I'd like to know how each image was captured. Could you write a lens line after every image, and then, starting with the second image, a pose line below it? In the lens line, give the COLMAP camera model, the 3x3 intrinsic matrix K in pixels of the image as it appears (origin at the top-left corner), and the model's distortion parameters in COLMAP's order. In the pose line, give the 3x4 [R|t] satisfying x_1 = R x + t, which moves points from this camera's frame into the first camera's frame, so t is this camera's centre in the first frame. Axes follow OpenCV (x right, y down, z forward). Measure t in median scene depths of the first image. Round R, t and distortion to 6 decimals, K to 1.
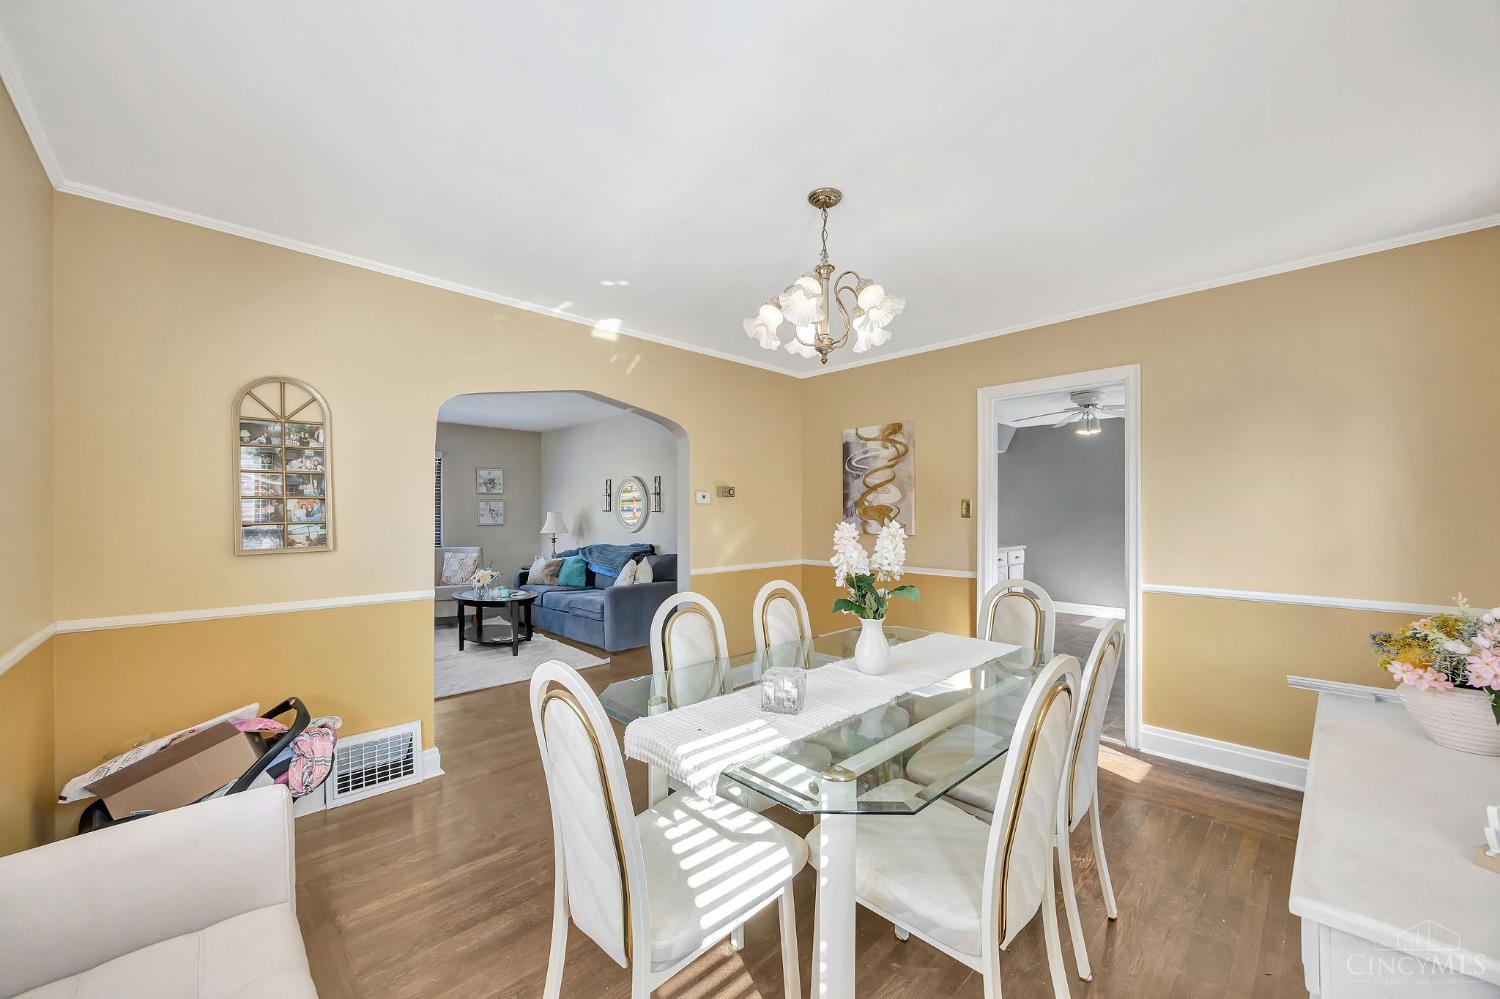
lens RADIAL K [[583.0, 0, 756.7], [0, 583.0, 509.7], [0, 0, 1]] dist [0.000607, 0.000018]
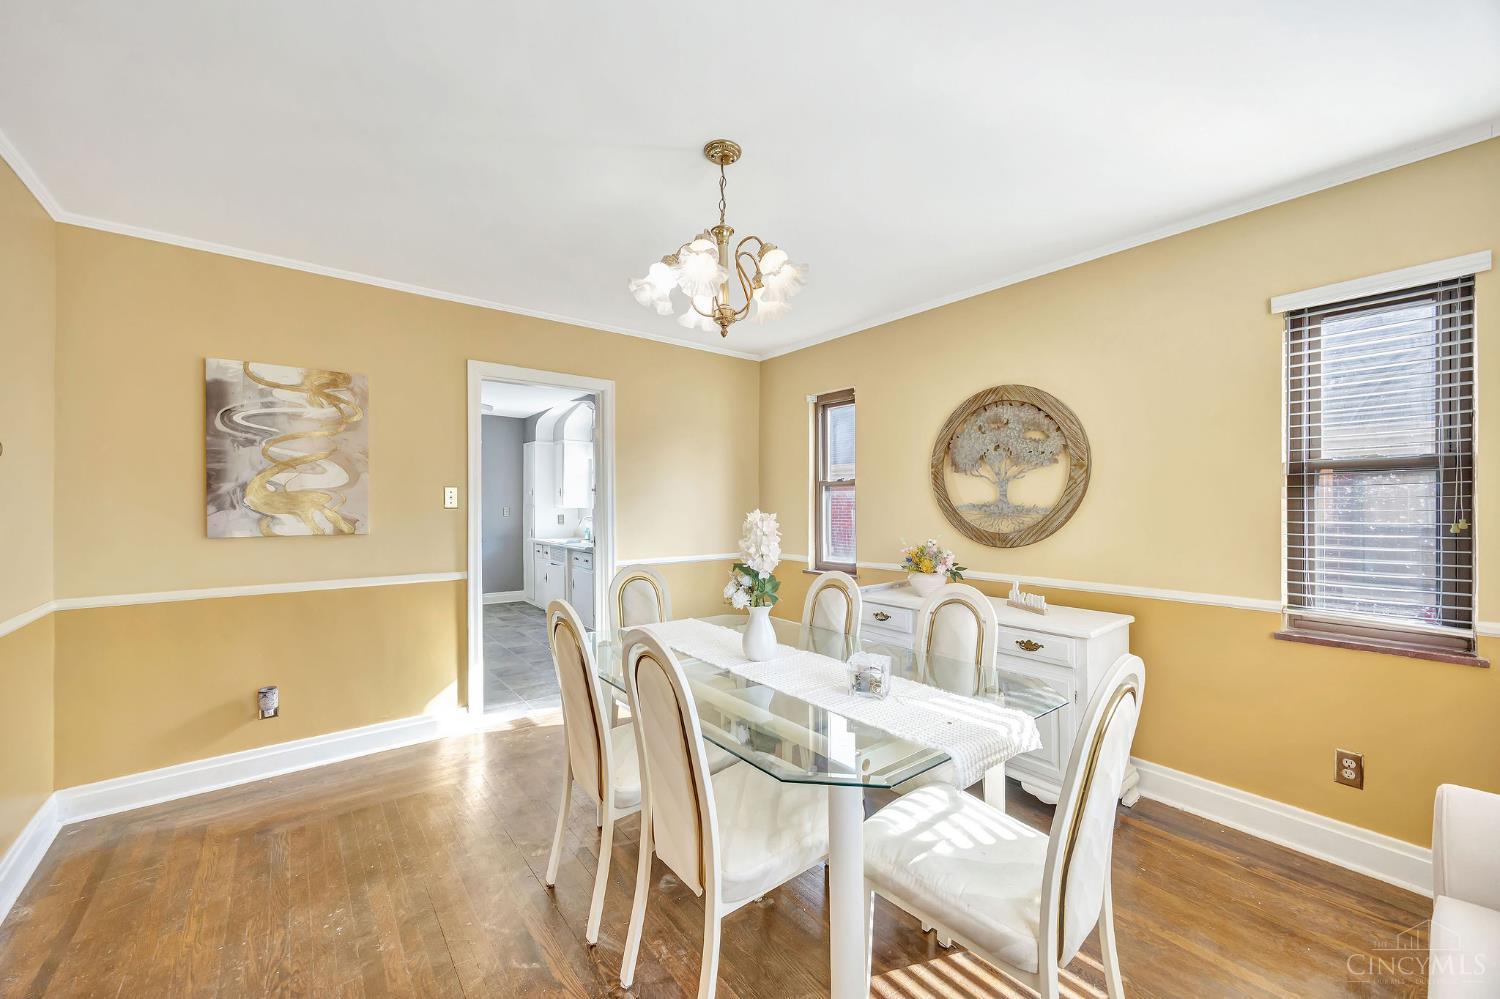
lens RADIAL K [[583.0, 0, 756.5], [0, 583.0, 501.9], [0, 0, 1]] dist [0.000607, 0.000018]
pose [[0.090339, 0.007519, 0.995883, -0.384411], [-0.002559, 0.999970, -0.007318, 0.007439], [-0.995908, -0.001887, 0.090356, 0.434122]]
